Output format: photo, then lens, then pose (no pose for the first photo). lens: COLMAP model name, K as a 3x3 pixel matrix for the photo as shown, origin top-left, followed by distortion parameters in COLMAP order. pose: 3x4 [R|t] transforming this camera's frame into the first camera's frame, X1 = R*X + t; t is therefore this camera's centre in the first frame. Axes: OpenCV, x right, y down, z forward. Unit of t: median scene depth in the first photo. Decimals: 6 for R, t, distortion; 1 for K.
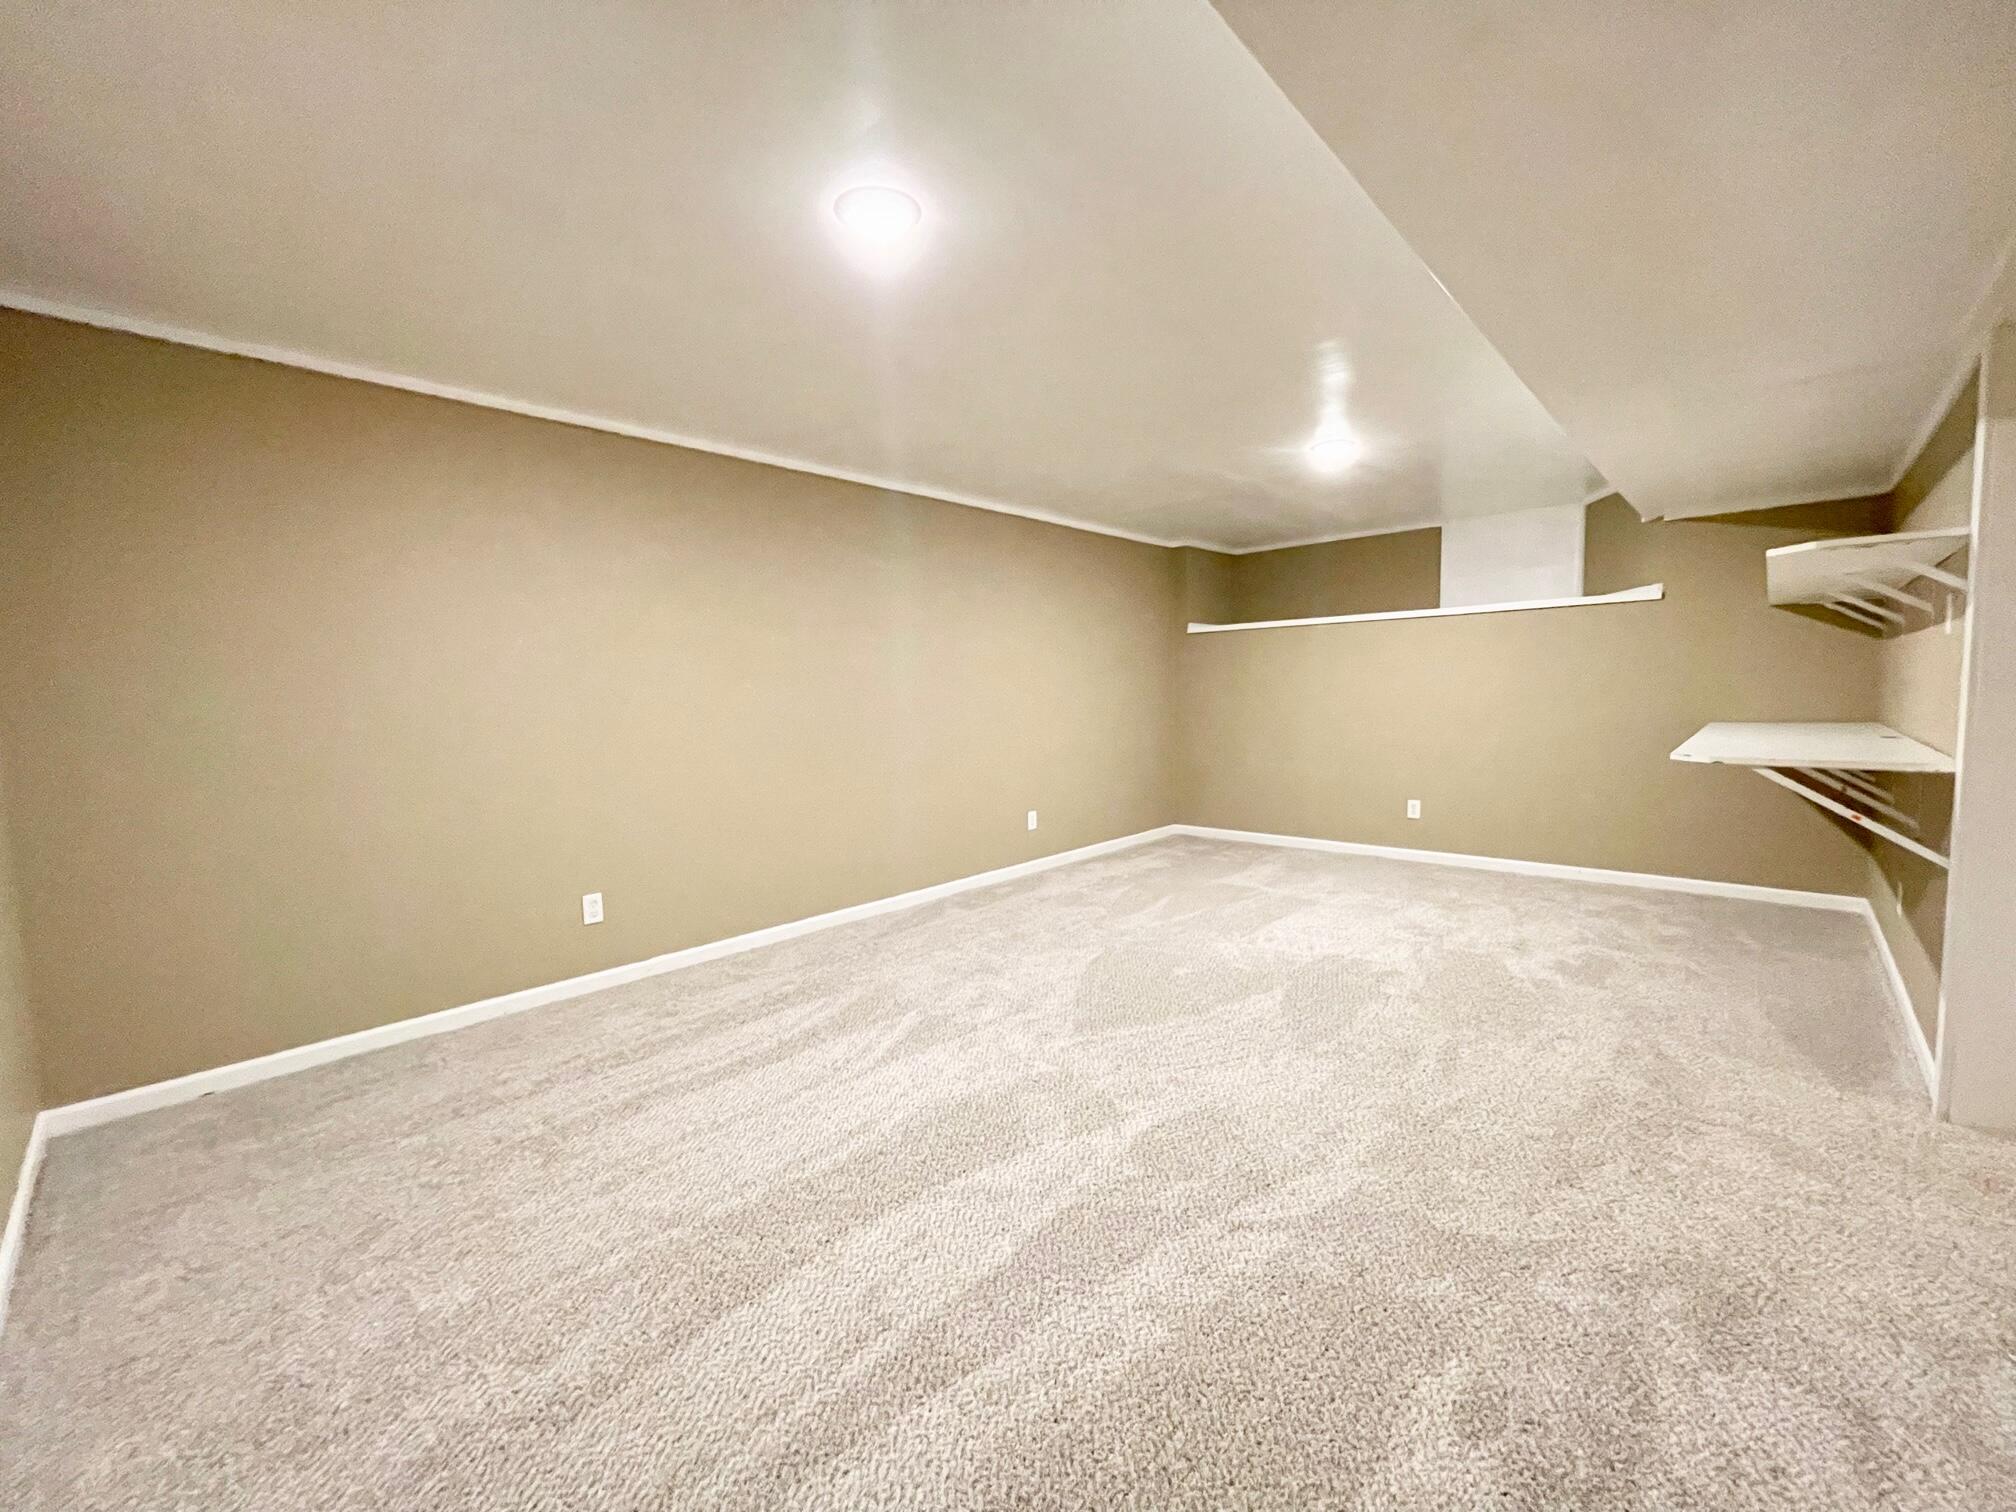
lens RADIAL K [[814.5, 0, 1011.4], [0, 814.5, 763.6], [0, 0, 1]] dist [-0.001577, 0.000331]
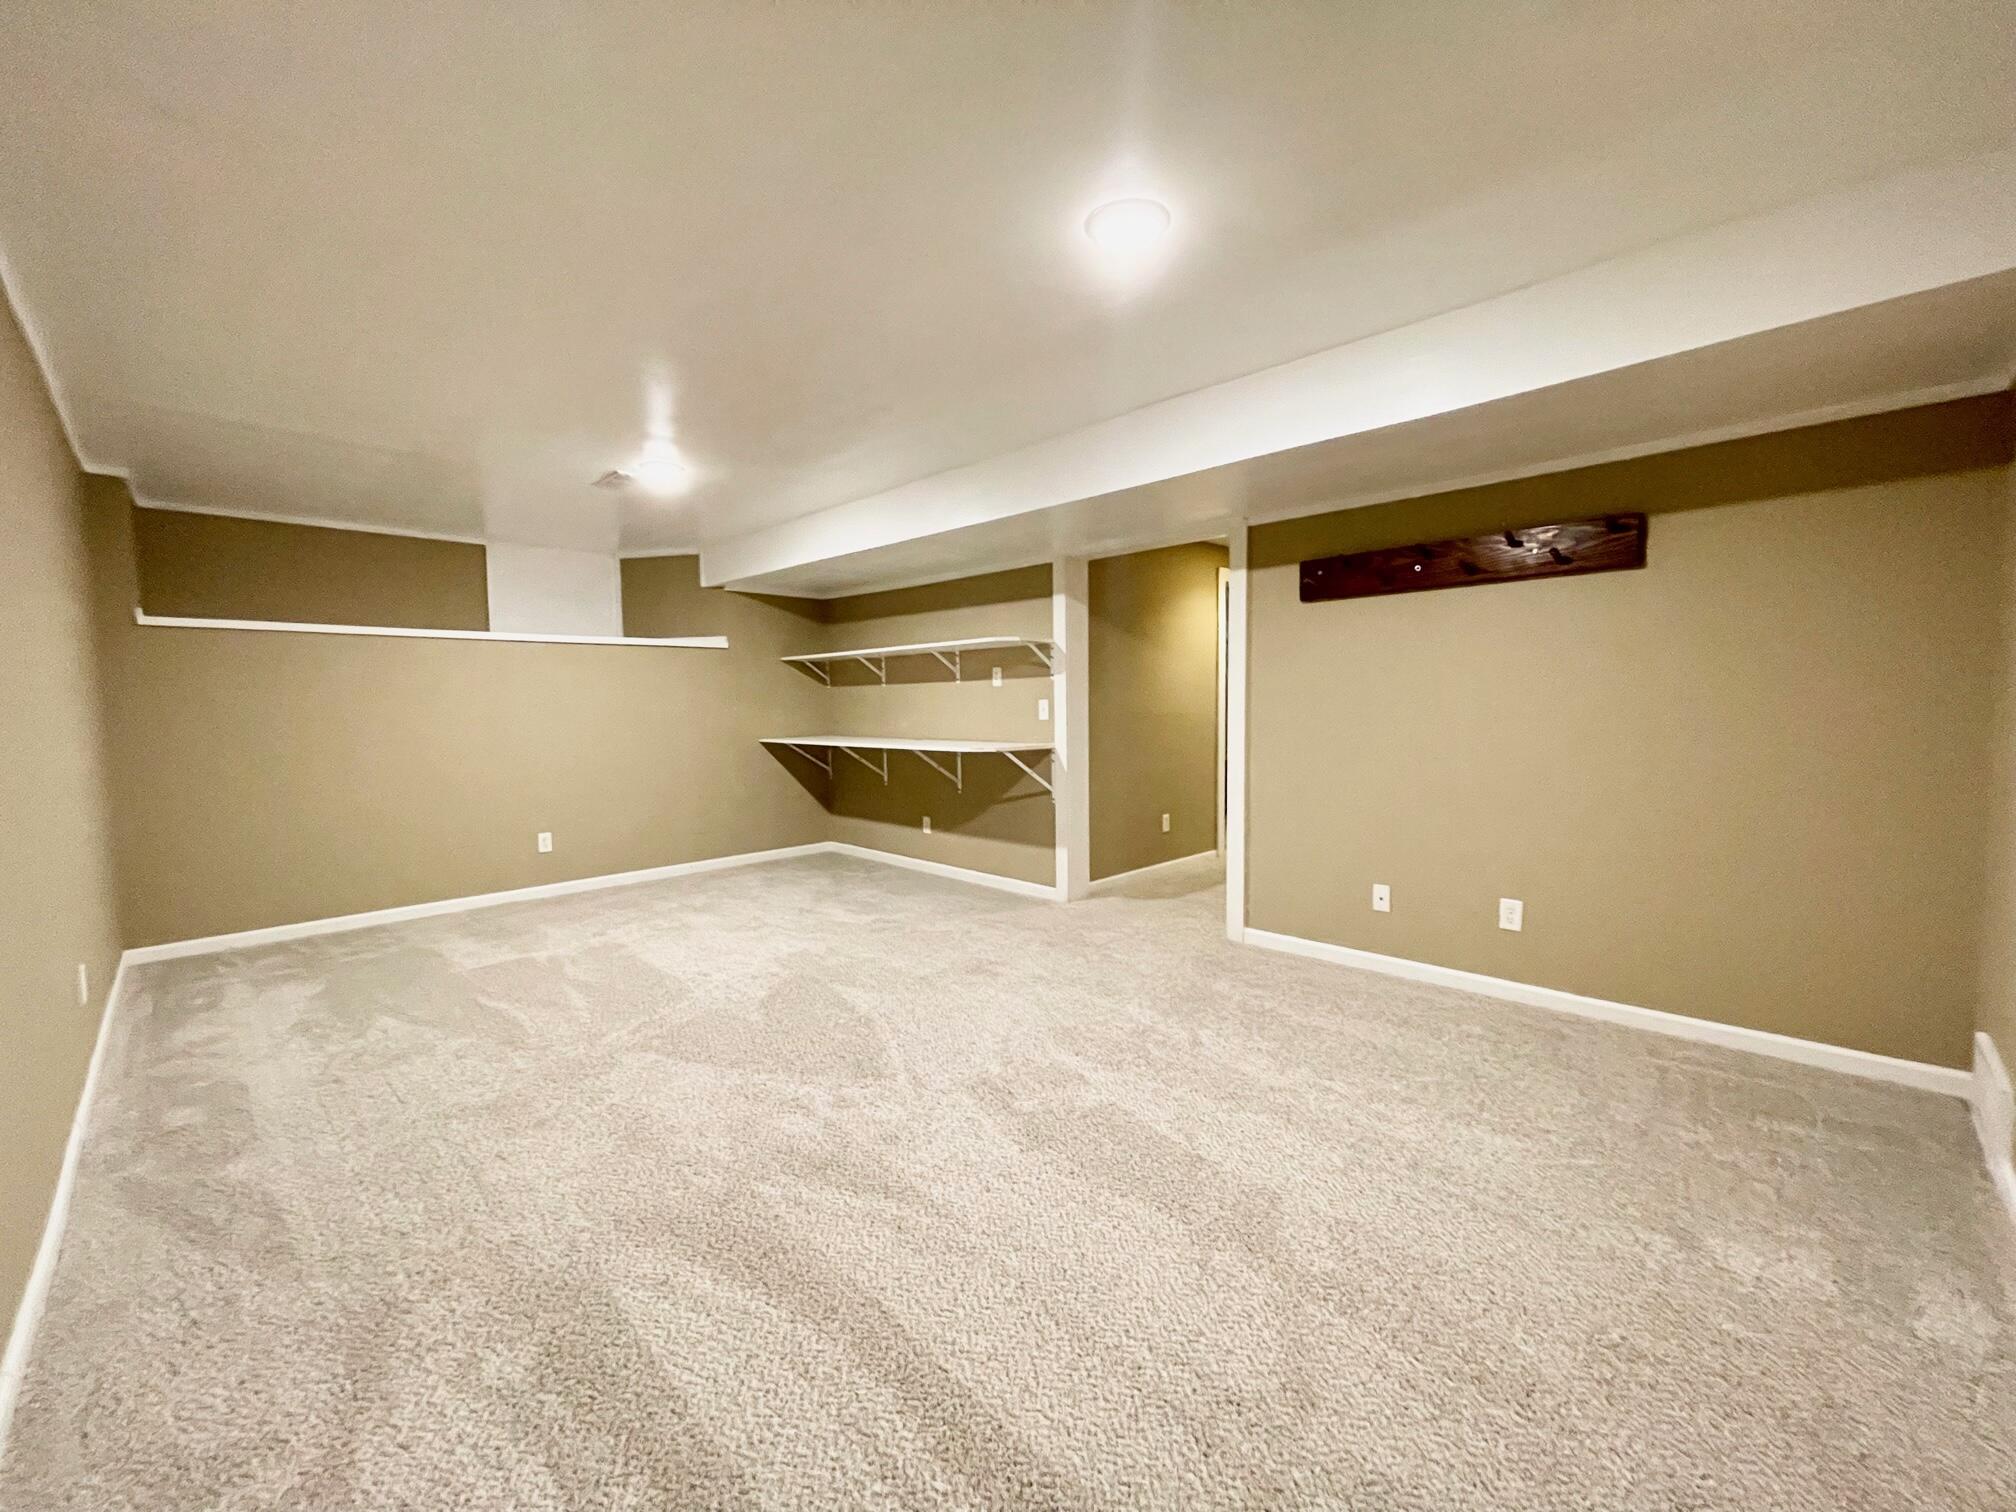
lens RADIAL K [[814.5, 0, 1011.1], [0, 814.5, 751.4], [0, 0, 1]] dist [-0.001577, 0.000331]
pose [[0.031096, -0.040164, 0.998709, -0.631755], [0.102491, 0.994053, 0.036786, -0.042101], [-0.994248, 0.101215, 0.035027, 0.608269]]
